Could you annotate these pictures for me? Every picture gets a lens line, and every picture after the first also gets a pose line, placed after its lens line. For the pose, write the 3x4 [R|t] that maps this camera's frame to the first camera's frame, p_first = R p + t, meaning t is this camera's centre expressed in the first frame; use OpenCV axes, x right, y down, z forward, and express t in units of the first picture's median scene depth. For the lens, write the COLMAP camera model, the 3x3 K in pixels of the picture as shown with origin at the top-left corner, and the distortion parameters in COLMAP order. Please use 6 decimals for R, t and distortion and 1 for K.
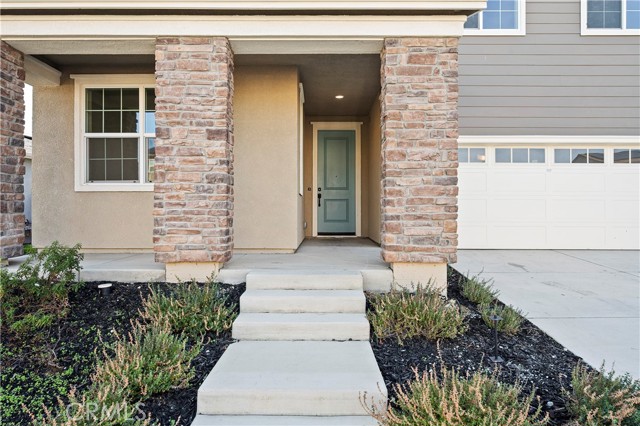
lens RADIAL K [[373.5, 0, 319.9], [0, 373.5, 213.9], [0, 0, 1]] dist [-0.006889, -0.000764]
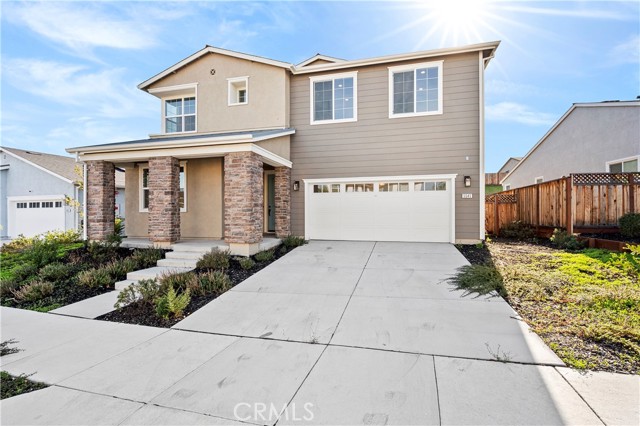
lens RADIAL K [[313.0, 0, 322.1], [0, 313.0, 212.3], [0, 0, 1]] dist [0.000168, -0.000537]
pose [[0.965713, -0.006242, -0.259536, 1.354228], [0.004324, 0.999959, -0.007959, -0.054806], [0.259575, 0.006564, 0.965701, -0.858144]]
